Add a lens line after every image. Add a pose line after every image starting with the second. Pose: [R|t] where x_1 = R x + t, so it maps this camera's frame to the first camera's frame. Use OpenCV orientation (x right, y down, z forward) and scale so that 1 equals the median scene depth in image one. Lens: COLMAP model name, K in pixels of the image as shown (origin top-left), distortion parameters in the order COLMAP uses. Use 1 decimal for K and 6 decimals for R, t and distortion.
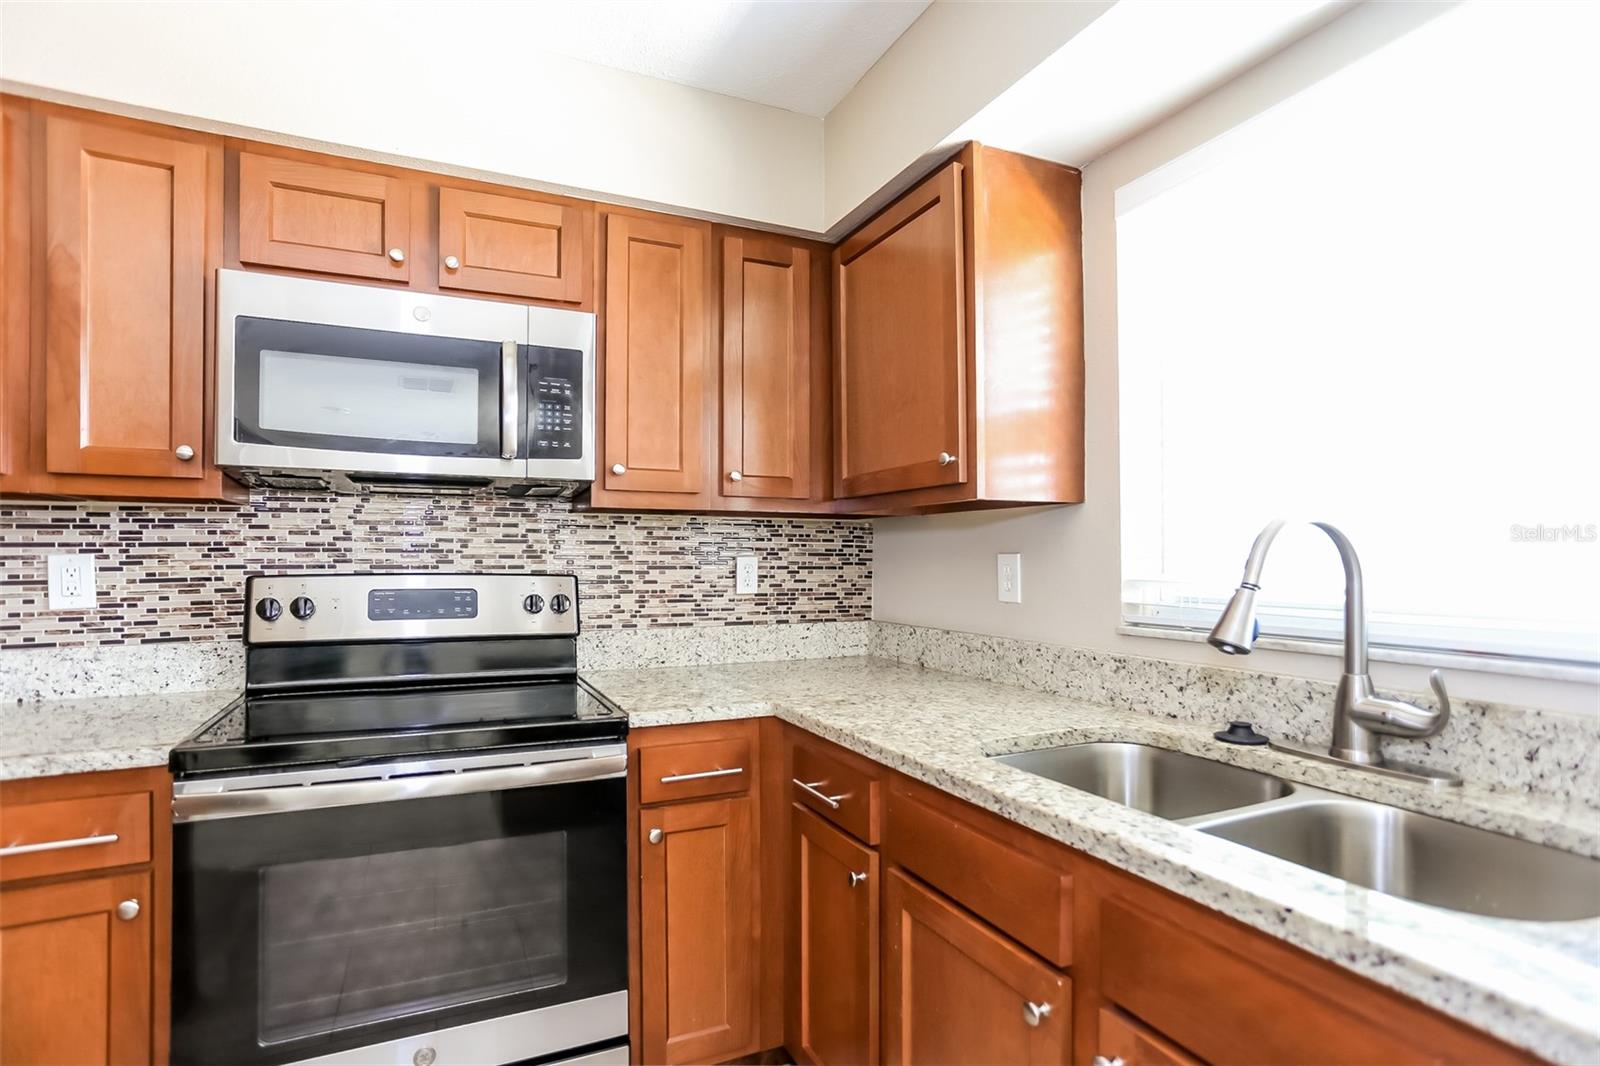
lens RADIAL K [[799.2, 0, 850.0], [0, 799.2, 558.8], [0, 0, 1]] dist [-0.038051, 0.026627]
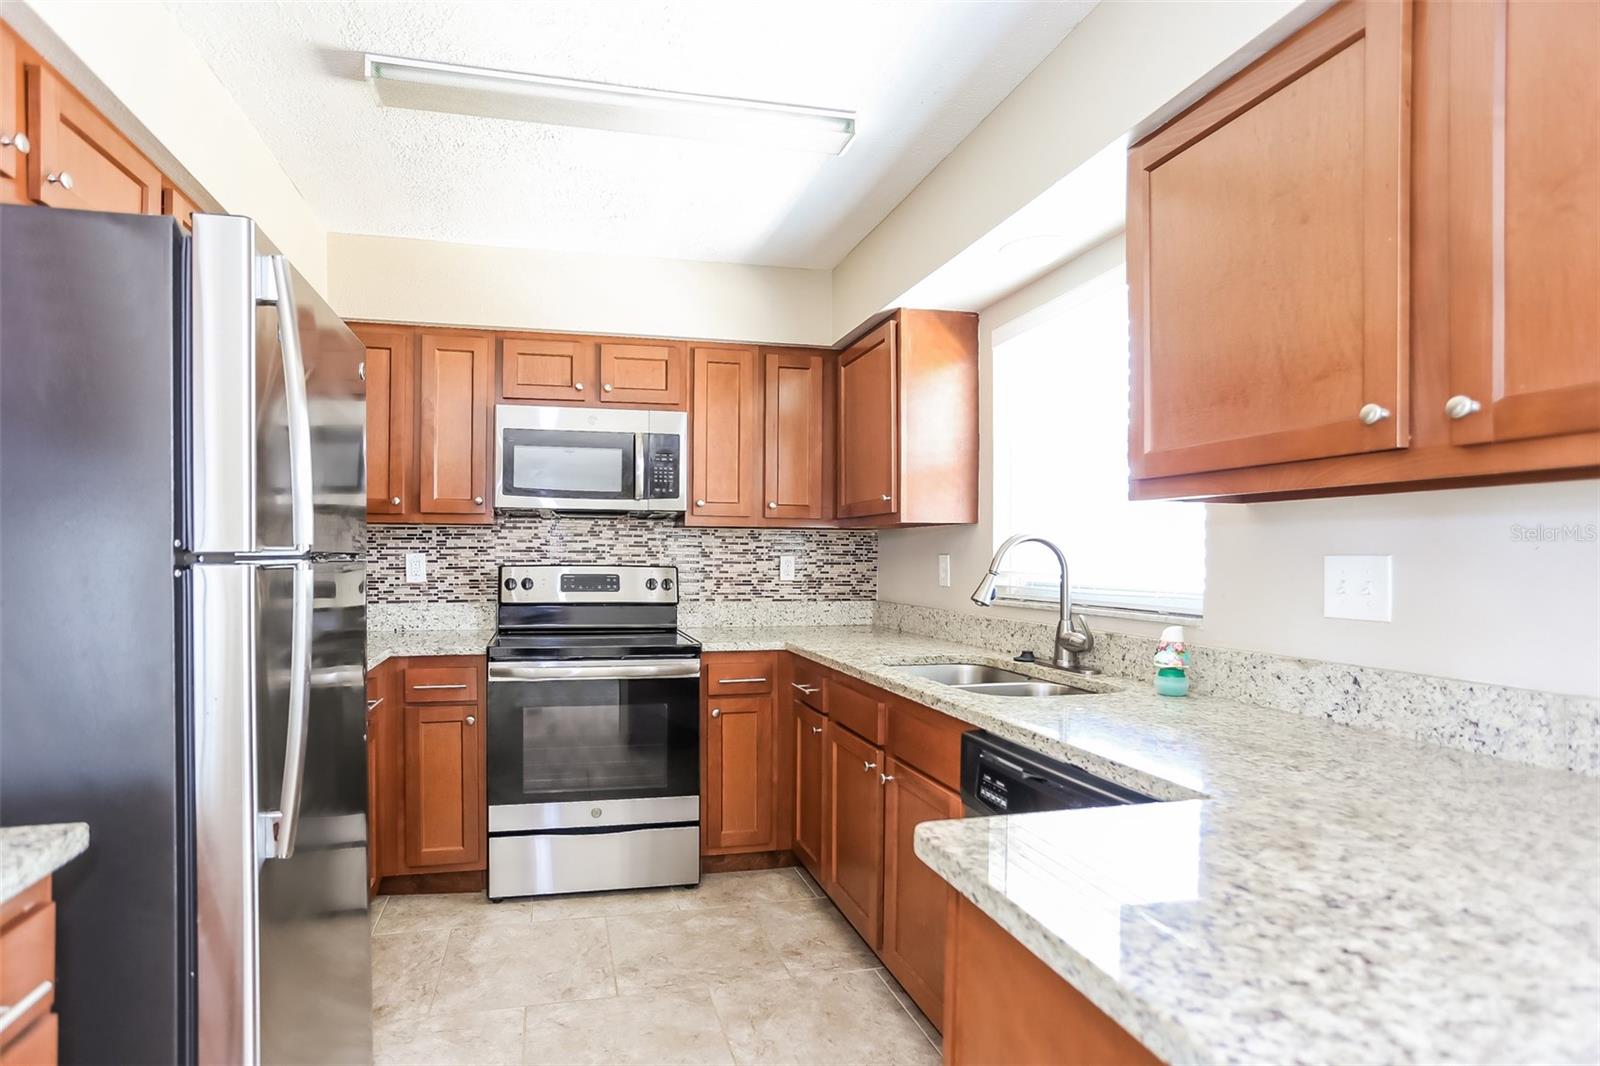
lens RADIAL K [[797.5, 0, 806.5], [0, 797.5, 553.3], [0, 0, 1]] dist [-0.002557, -0.000204]
pose [[0.982409, 0.003405, -0.186709, 0.250504], [-0.004284, 0.999982, -0.004302, -0.001489], [0.186691, 0.005026, 0.982406, -0.626592]]
